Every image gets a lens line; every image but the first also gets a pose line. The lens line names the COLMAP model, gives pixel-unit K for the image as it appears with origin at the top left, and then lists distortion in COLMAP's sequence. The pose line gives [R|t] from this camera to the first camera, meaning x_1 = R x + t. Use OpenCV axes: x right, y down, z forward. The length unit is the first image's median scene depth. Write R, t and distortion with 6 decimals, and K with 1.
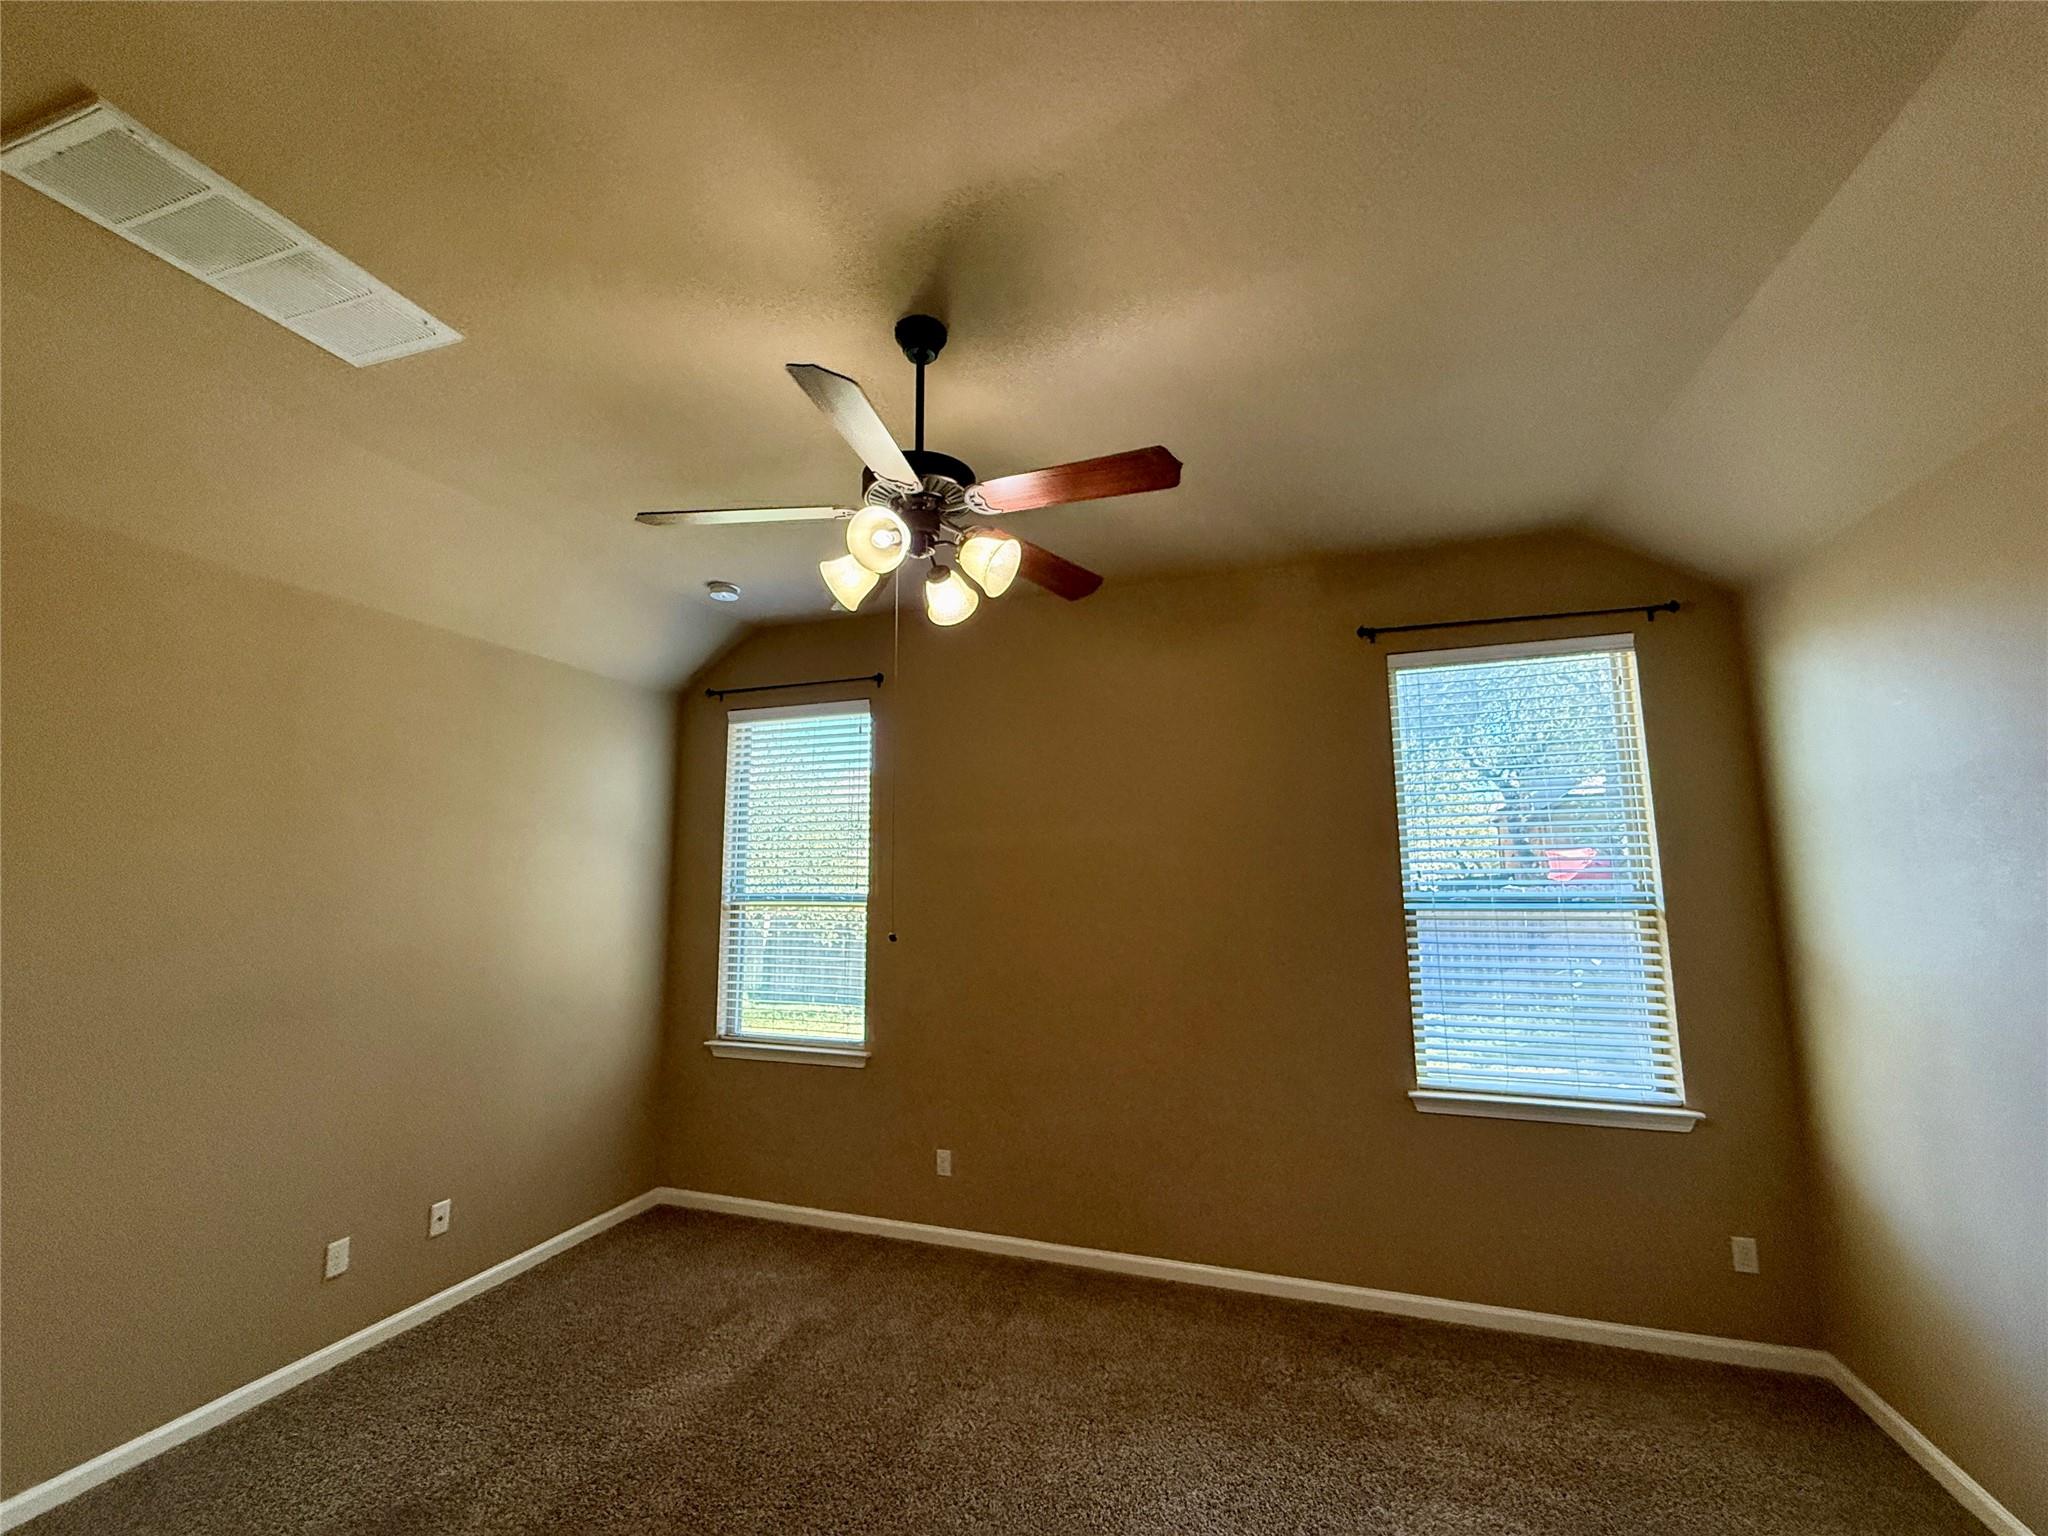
lens RADIAL K [[817.5, 0, 1014.3], [0, 817.5, 771.4], [0, 0, 1]] dist [0.001206, 0.000000]
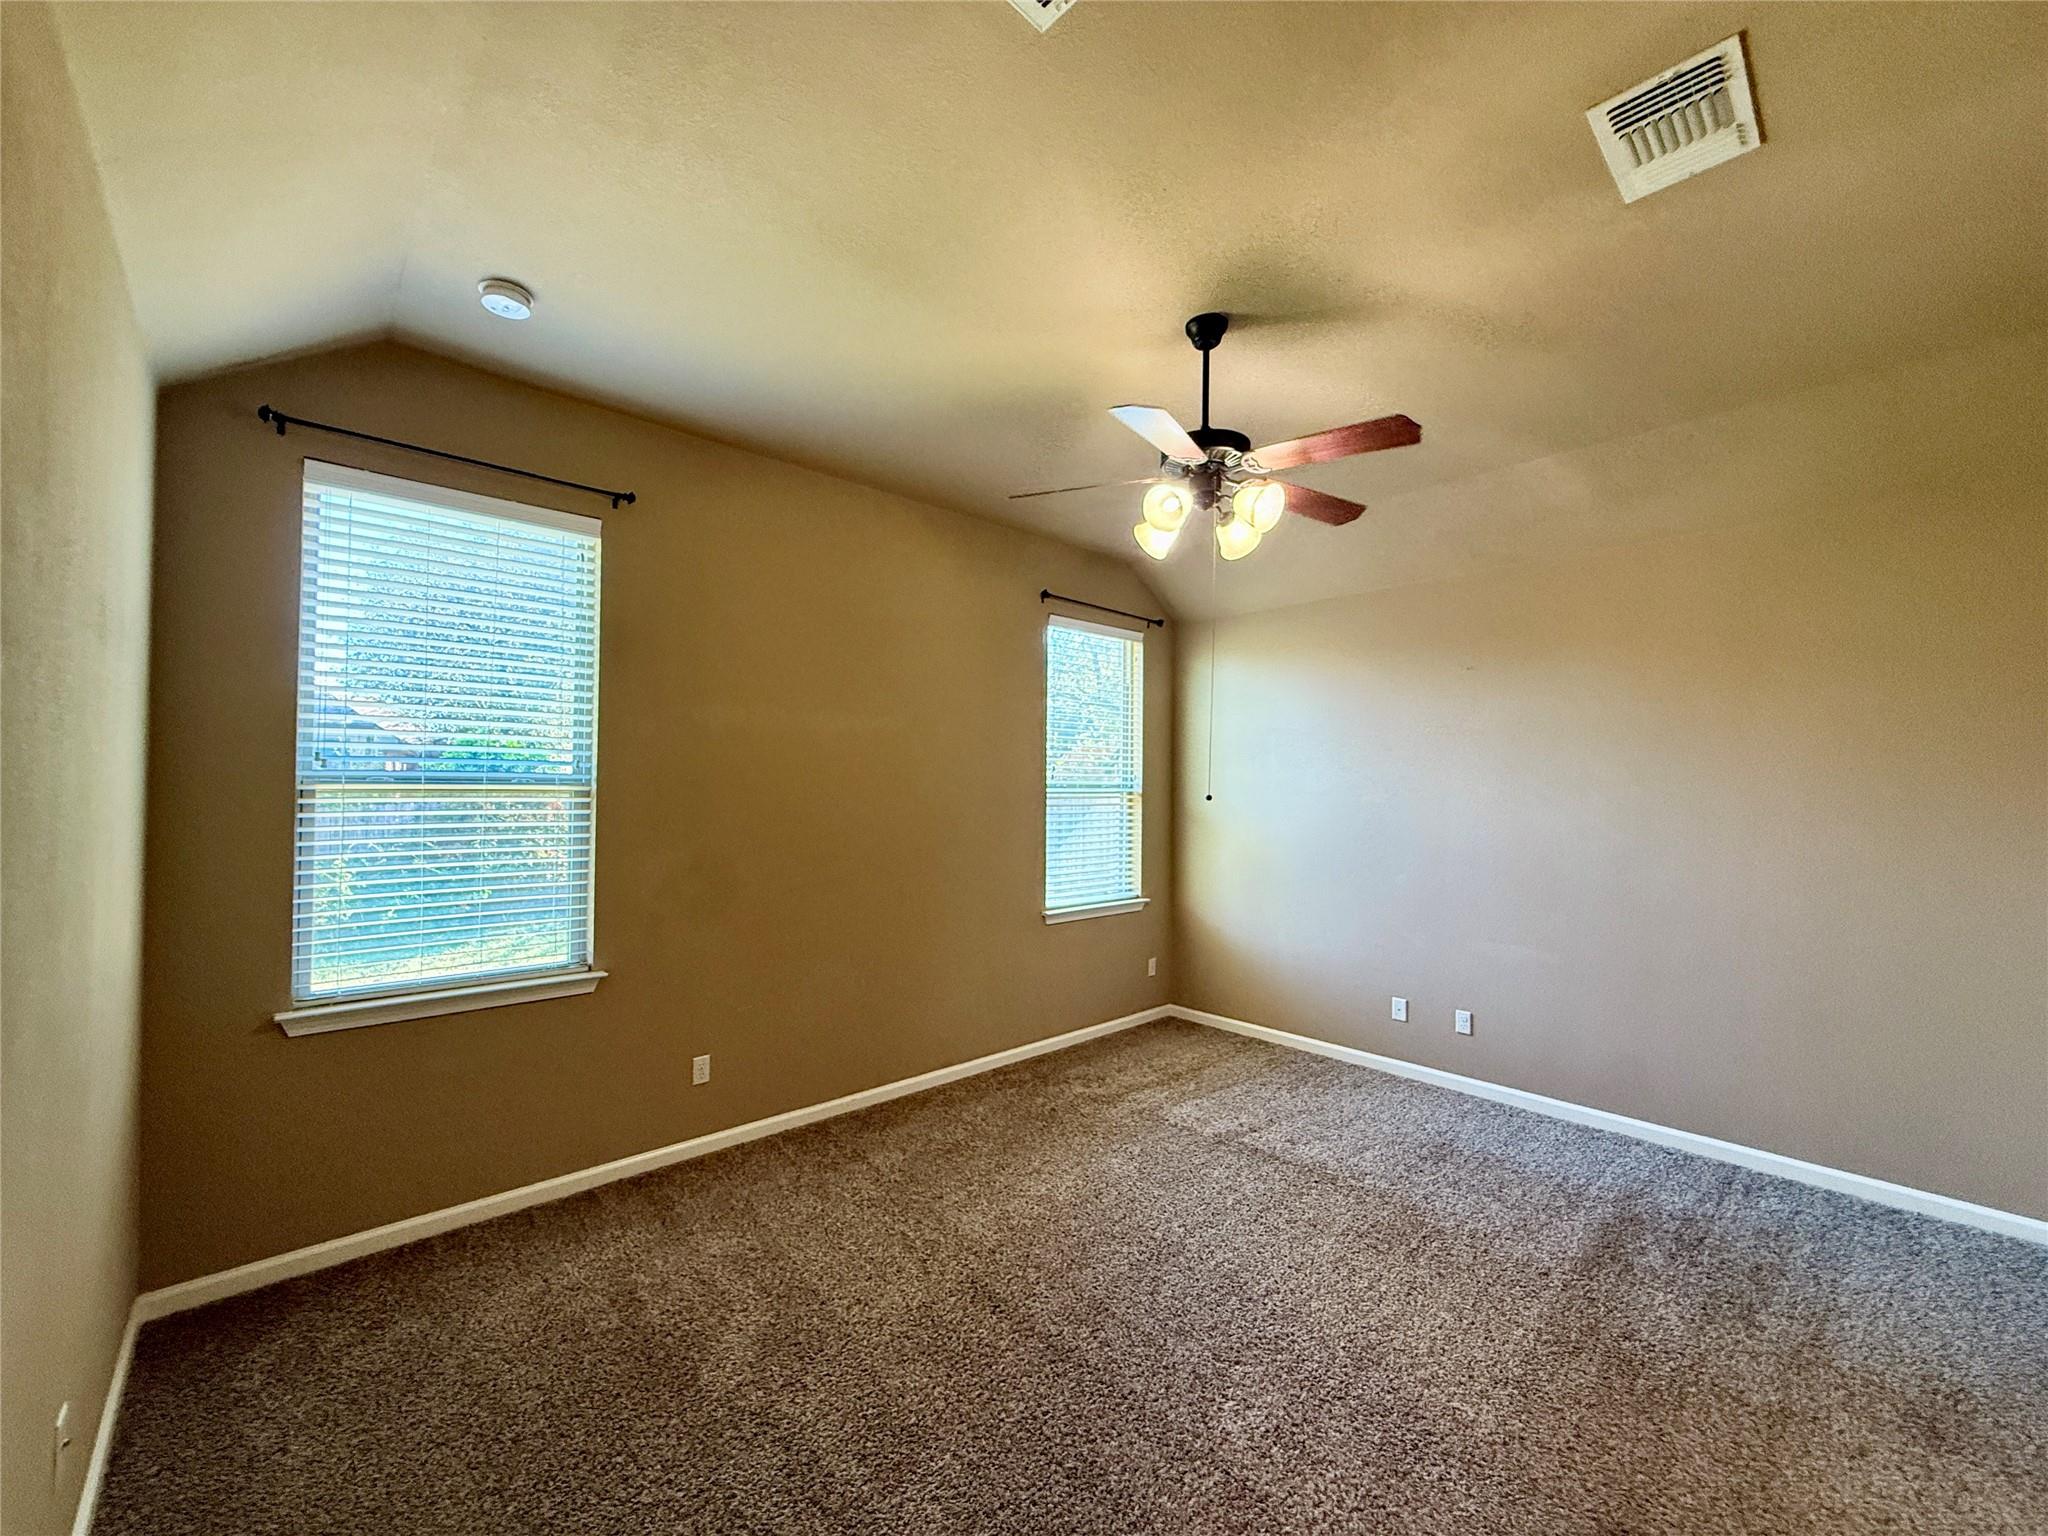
lens RADIAL K [[817.5, 0, 1016.7], [0, 817.5, 769.5], [0, 0, 1]] dist [0.001206, 0.000000]
pose [[0.480340, 0.028511, 0.876619, -0.822541], [-0.126713, 0.991242, 0.037193, 0.081115], [-0.867881, -0.128945, 0.479746, 0.347723]]
